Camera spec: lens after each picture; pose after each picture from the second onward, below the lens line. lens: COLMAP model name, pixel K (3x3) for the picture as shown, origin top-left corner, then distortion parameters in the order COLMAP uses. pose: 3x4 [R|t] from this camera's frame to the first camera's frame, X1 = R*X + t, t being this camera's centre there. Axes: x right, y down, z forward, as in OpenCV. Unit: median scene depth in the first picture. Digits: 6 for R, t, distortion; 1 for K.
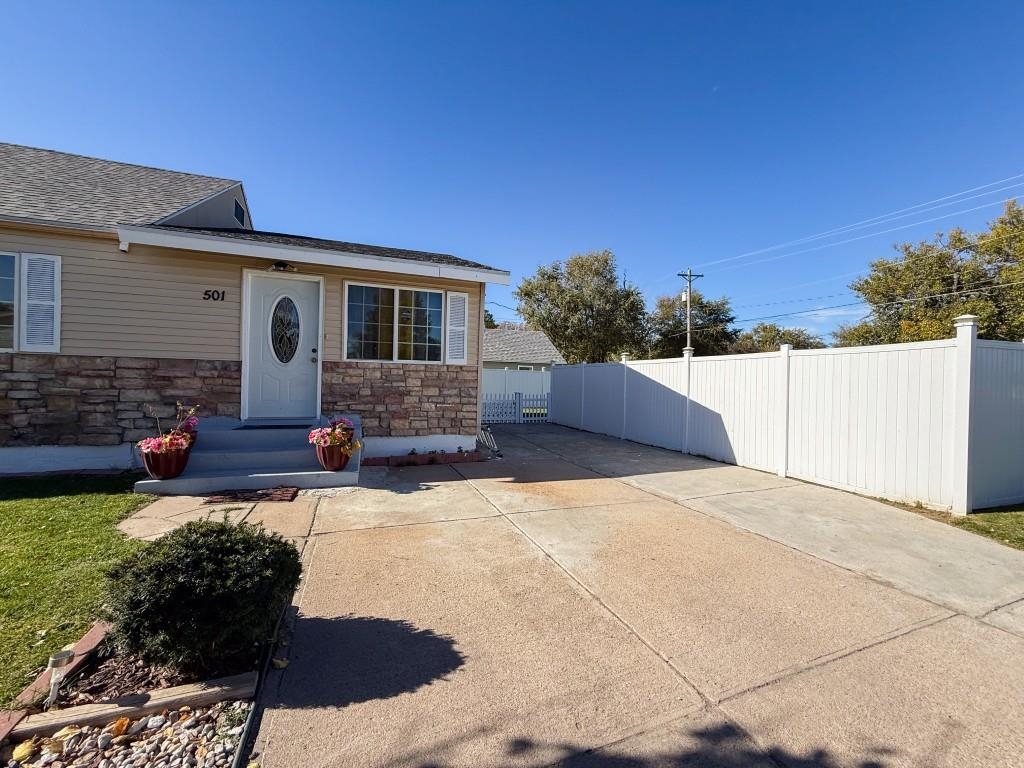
lens RADIAL K [[408.2, 0, 508.5], [0, 408.2, 381.3], [0, 0, 1]] dist [0.001246, -0.001057]
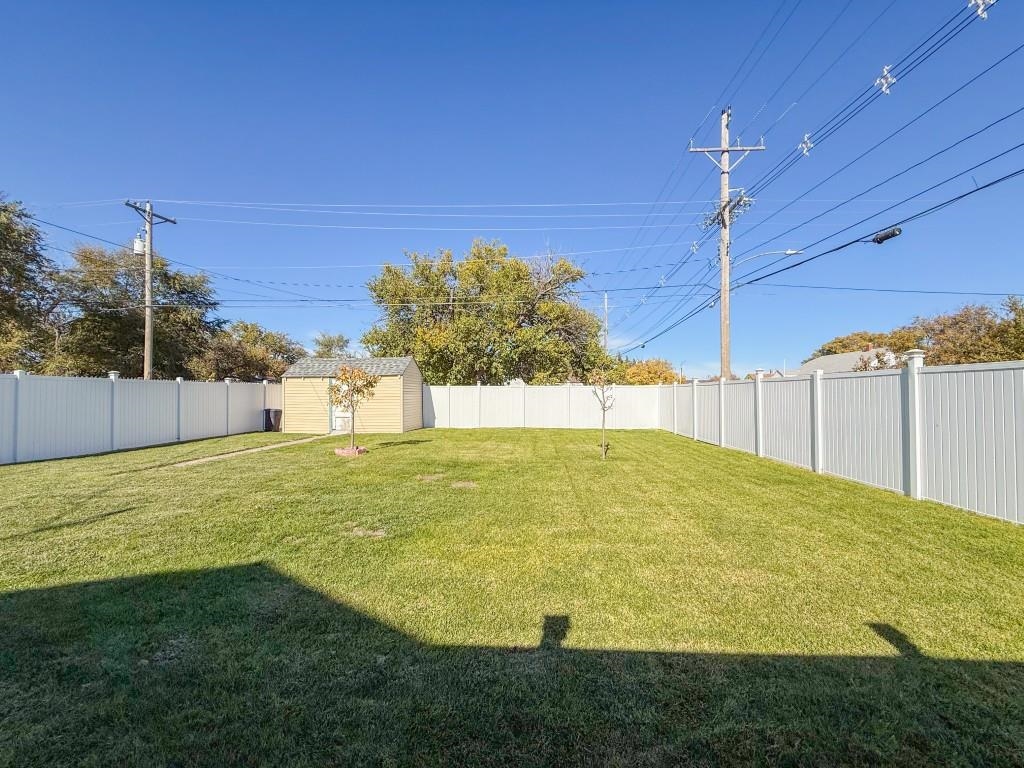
lens RADIAL K [[408.2, 0, 515.4], [0, 408.2, 380.6], [0, 0, 1]] dist [0.001246, -0.001057]
pose [[0.386627, 0.013627, 0.922135, 0.505136], [0.003441, 0.999863, -0.016219, -0.000550], [-0.922230, 0.009444, 0.386527, 1.391947]]
